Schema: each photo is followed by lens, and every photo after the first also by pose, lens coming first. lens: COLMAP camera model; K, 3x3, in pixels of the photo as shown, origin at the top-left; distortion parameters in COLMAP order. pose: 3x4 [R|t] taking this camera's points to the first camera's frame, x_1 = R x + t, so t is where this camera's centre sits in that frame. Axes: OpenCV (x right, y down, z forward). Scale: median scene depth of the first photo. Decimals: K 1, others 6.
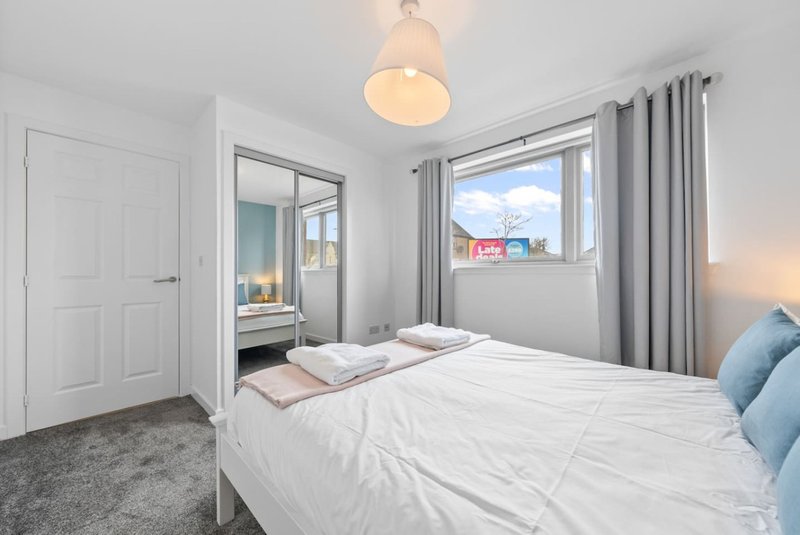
lens RADIAL K [[293.1, 0, 397.8], [0, 293.1, 271.6], [0, 0, 1]] dist [0.000640, 0.000027]
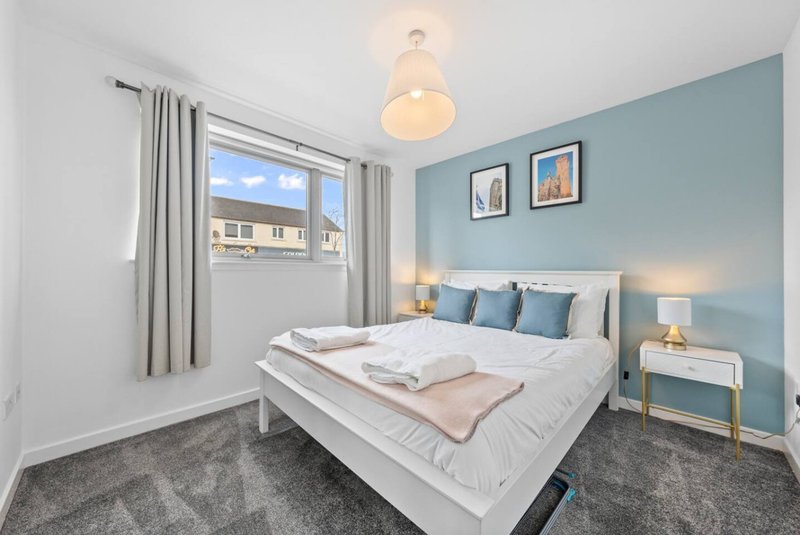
lens RADIAL K [[293.1, 0, 397.8], [0, 293.1, 271.6], [0, 0, 1]] dist [0.000640, 0.000027]
pose [[0.030269, -0.002059, 0.999540, -0.750081], [-0.011263, 0.999934, 0.002401, 0.005974], [-0.999478, -0.011331, 0.030244, 0.703149]]
